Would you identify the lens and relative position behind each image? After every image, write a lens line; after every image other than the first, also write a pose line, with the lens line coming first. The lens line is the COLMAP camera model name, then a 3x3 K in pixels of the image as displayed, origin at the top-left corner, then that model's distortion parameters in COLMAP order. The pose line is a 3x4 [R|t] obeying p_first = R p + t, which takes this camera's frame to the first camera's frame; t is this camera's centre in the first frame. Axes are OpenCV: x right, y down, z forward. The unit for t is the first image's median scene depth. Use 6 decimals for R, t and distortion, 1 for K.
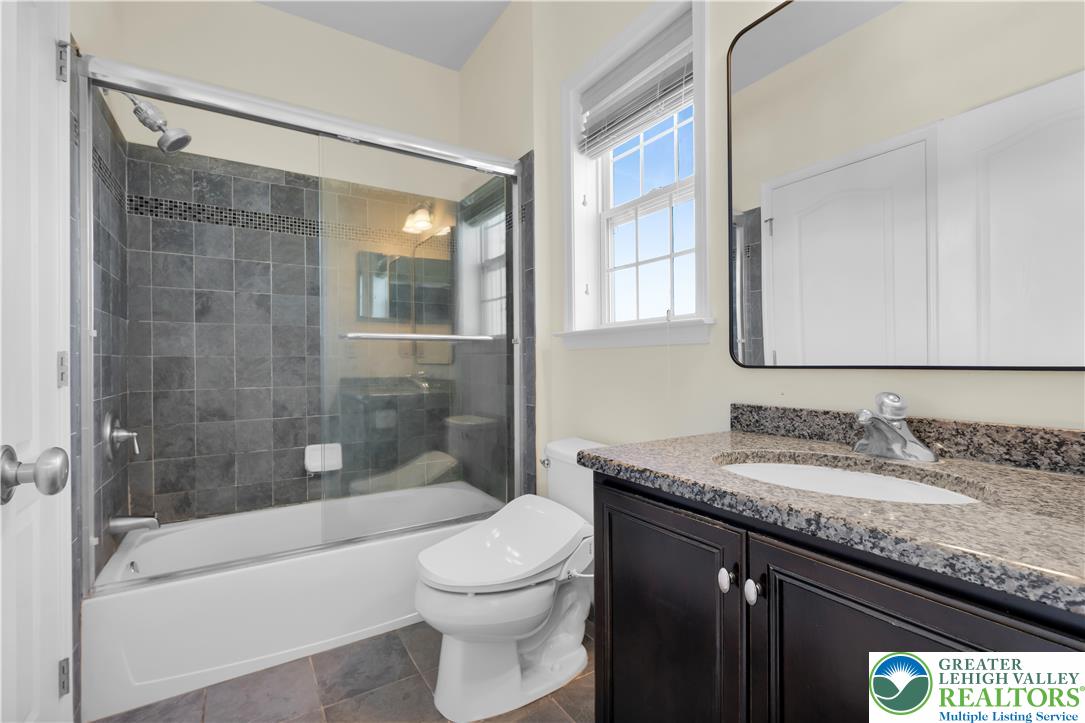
lens RADIAL K [[471.9, 0, 542.5], [0, 471.9, 362.5], [0, 0, 1]] dist [-0.002712, 0.000168]
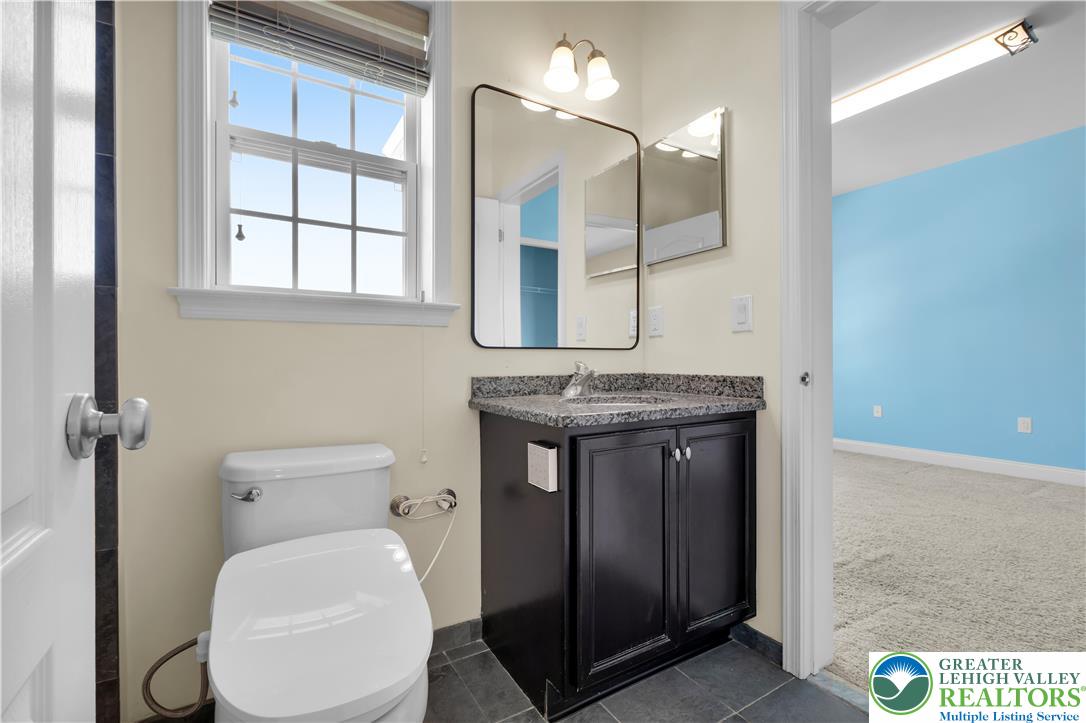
lens RADIAL K [[472.3, 0, 544.0], [0, 472.3, 359.3], [0, 0, 1]] dist [-0.002712, 0.000168]
pose [[0.028377, -0.004062, 0.999589, -0.987896], [-0.005454, 0.999976, 0.004219, 0.039737], [-0.999582, -0.005572, 0.028354, 0.925327]]
